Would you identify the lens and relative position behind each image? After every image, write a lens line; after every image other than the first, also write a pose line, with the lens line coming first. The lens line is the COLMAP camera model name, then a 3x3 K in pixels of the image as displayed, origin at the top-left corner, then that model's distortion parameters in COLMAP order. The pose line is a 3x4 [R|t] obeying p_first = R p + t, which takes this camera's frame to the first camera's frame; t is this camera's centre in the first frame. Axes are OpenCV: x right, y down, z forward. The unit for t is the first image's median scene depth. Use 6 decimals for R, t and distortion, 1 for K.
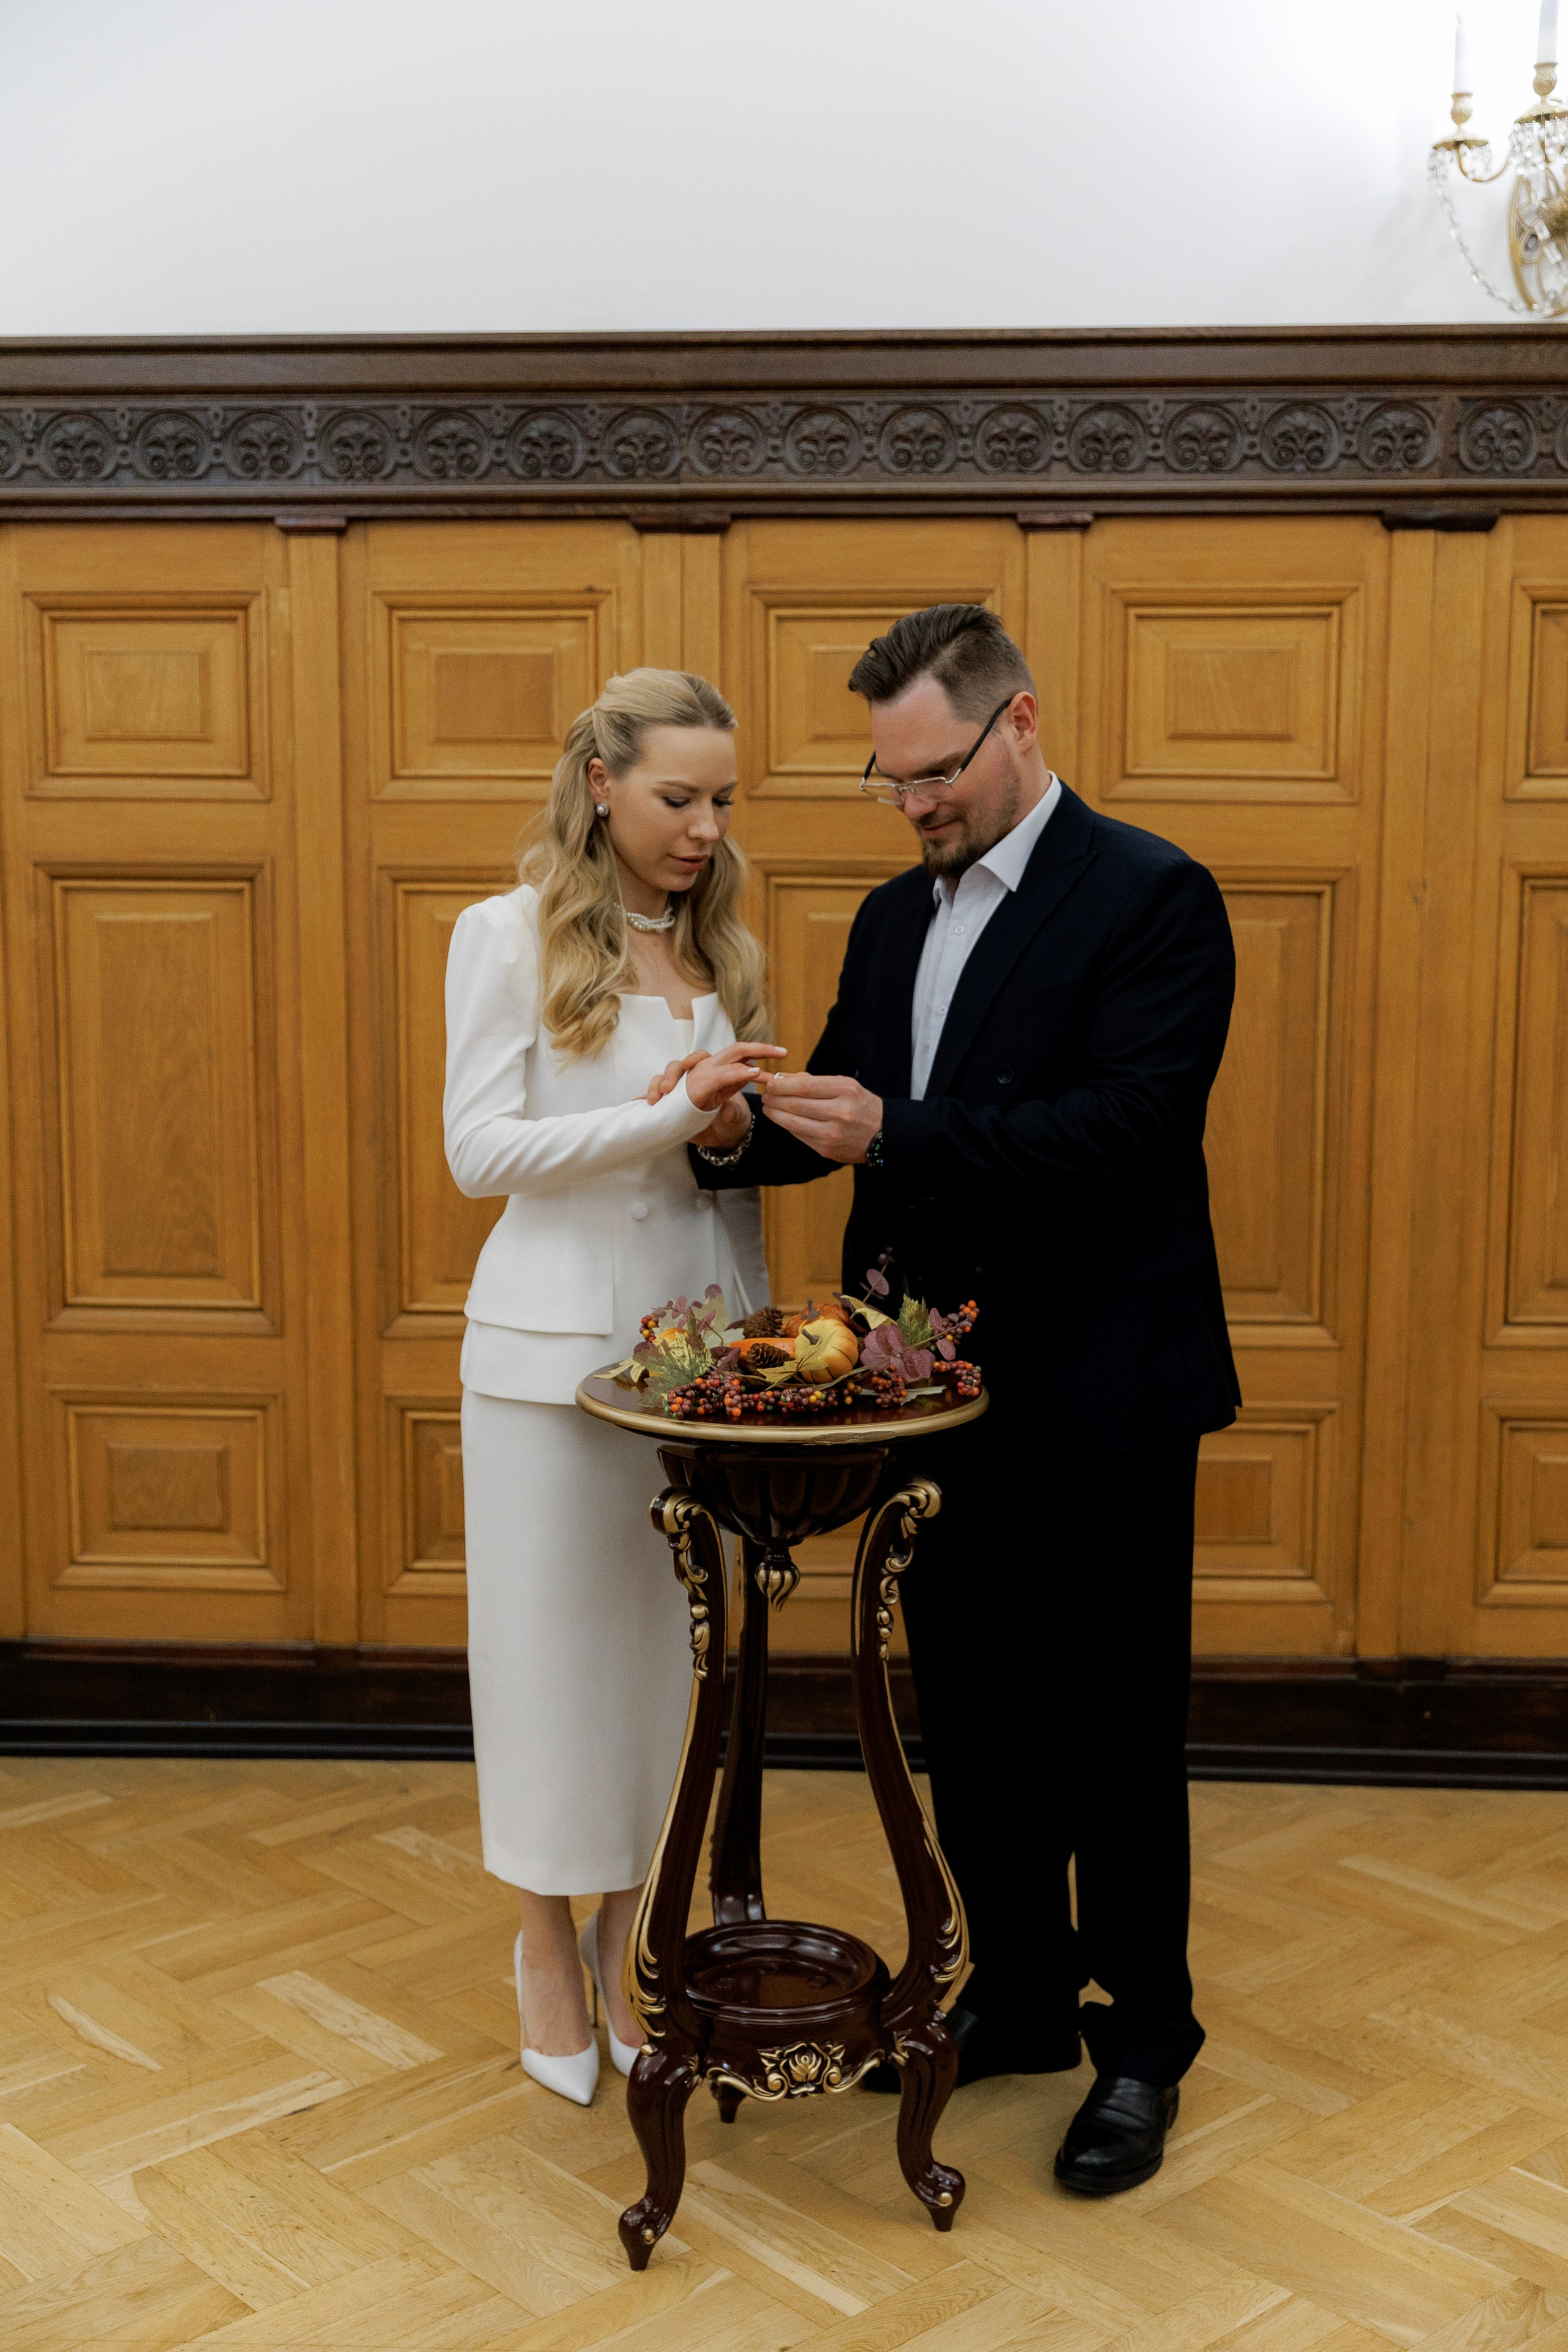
lens RADIAL K [[2602.2, 0, 784.0], [0, 2602.2, 1176.0], [0, 0, 1]] dist [0.011492, -0.003898]
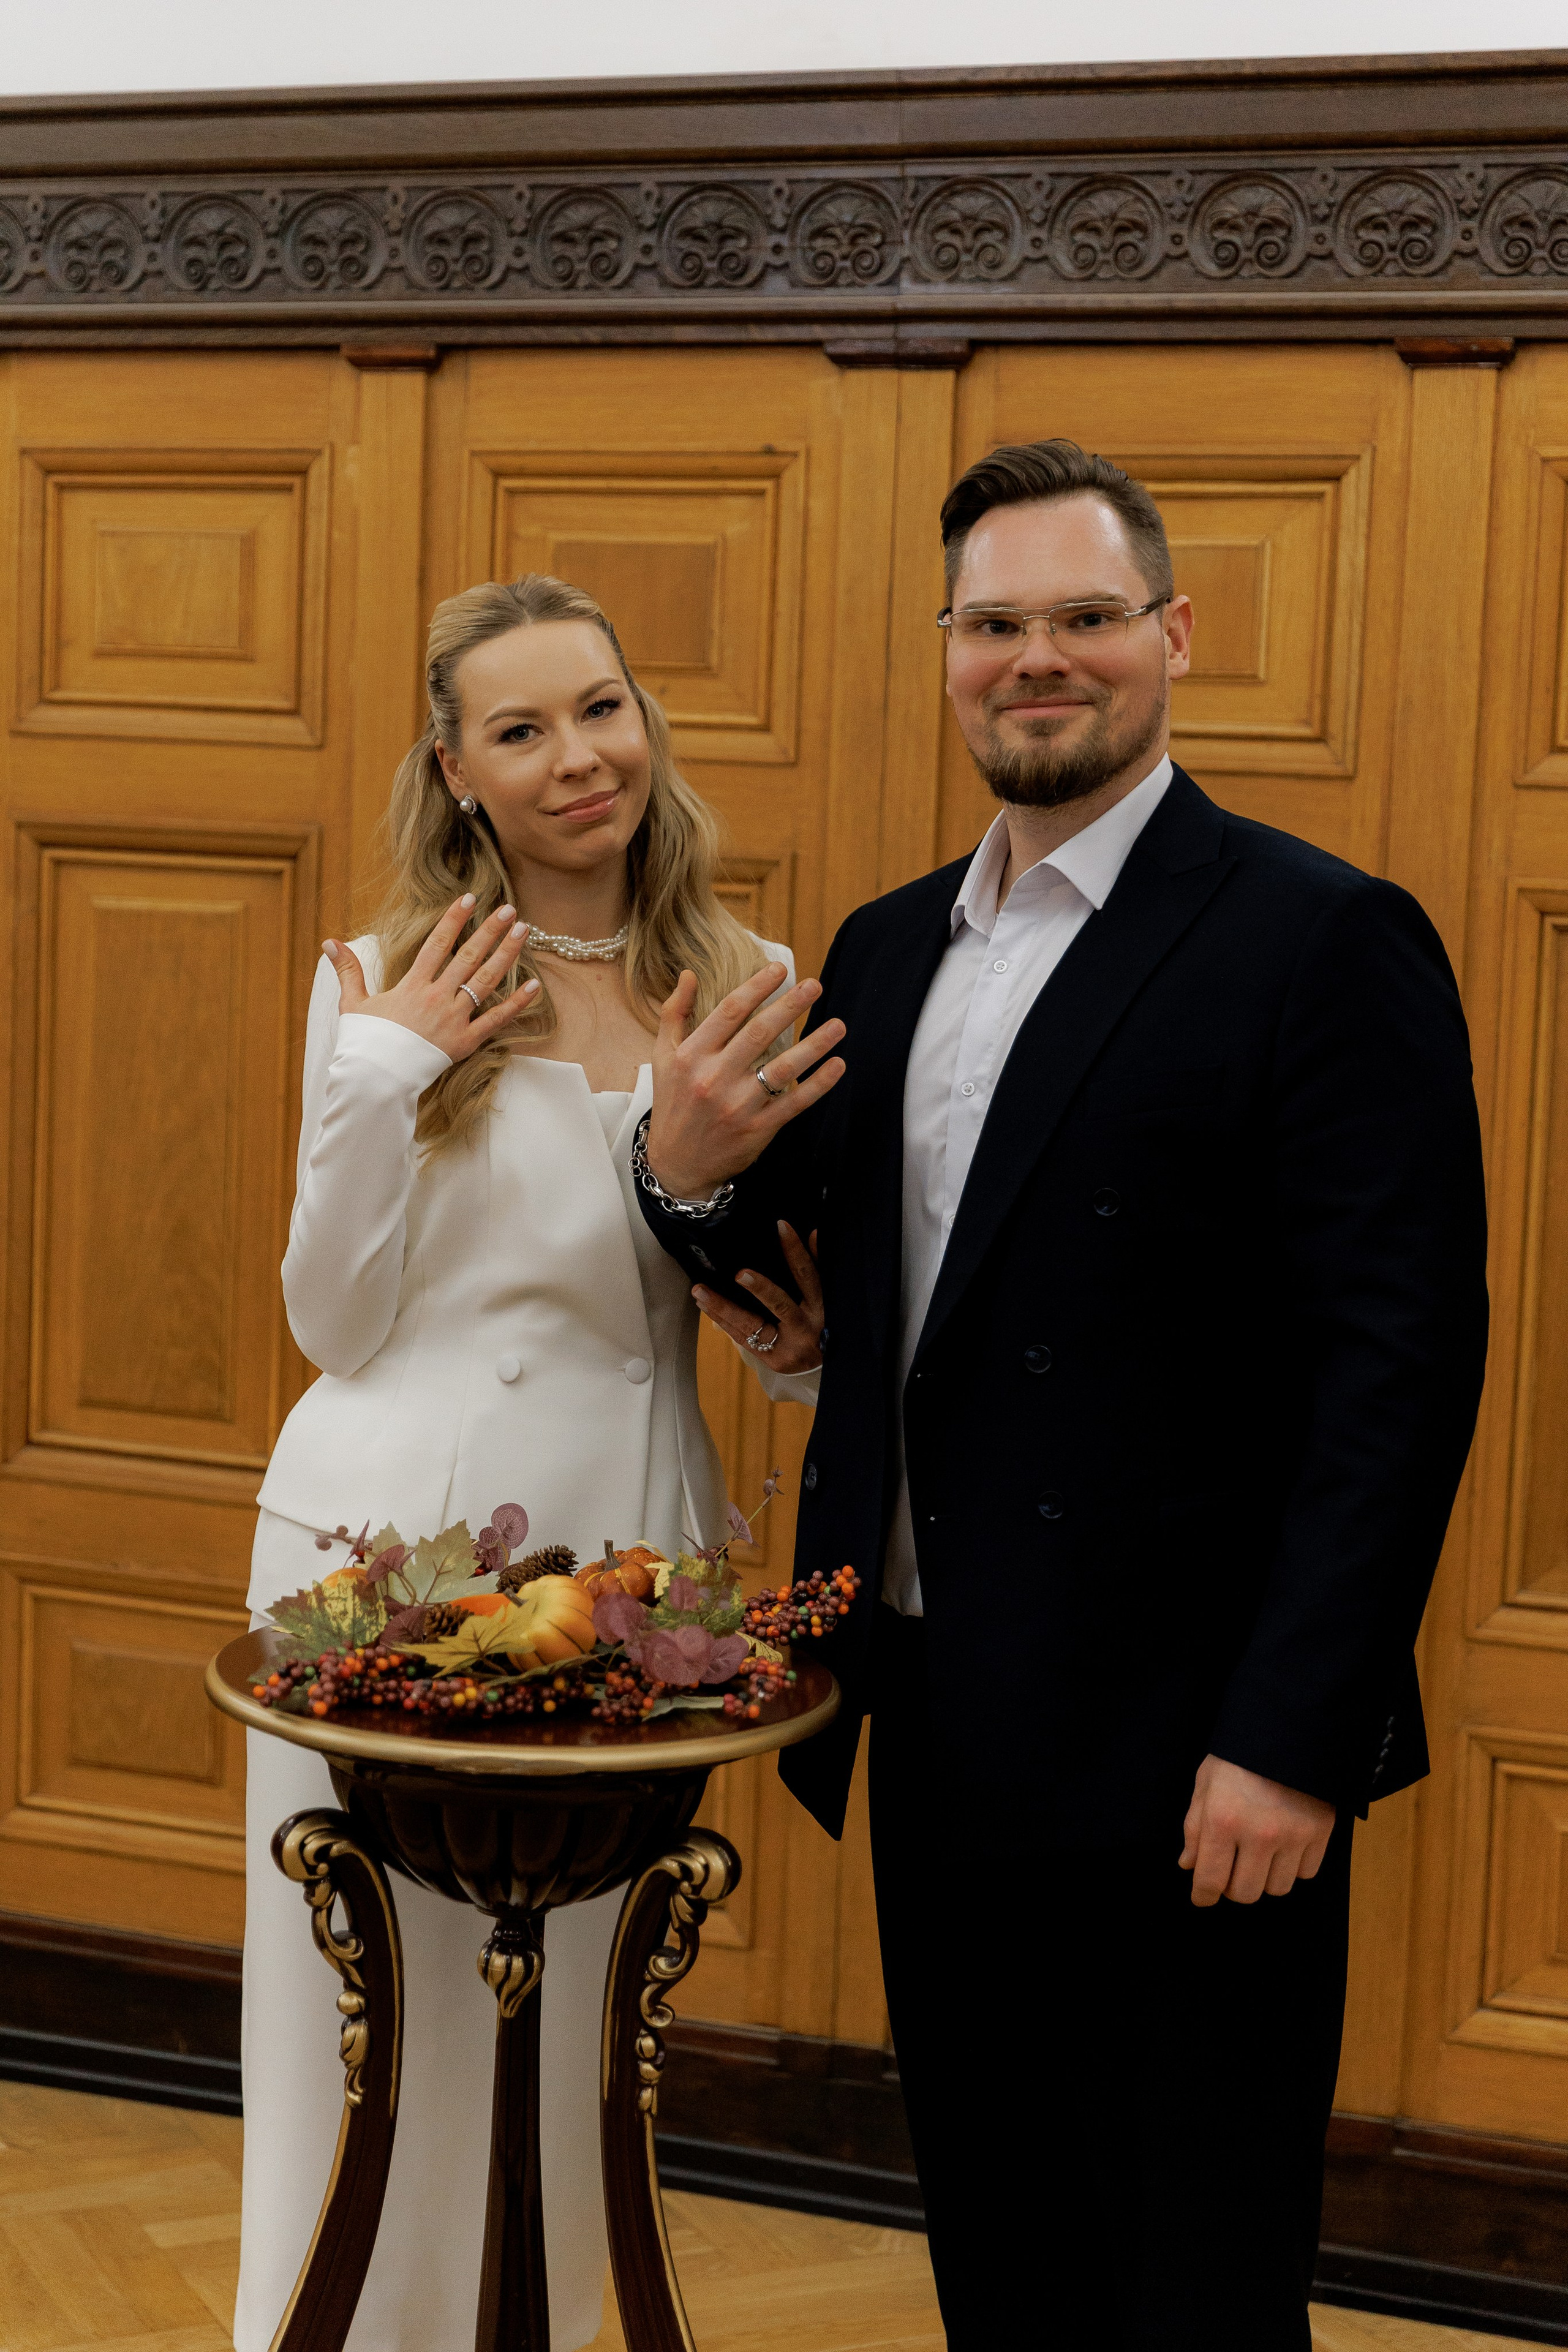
lens RADIAL K [[3705.5, 0, 784.0], [0, 3705.5, 1176.0], [0, 0, 1]] dist [-0.018555, 0.101044]
pose [[0.959581, 0.062061, -0.274505, 0.204259], [-0.069678, 0.997406, -0.018073, -0.020074], [0.272671, 0.036470, 0.961416, 0.082925]]
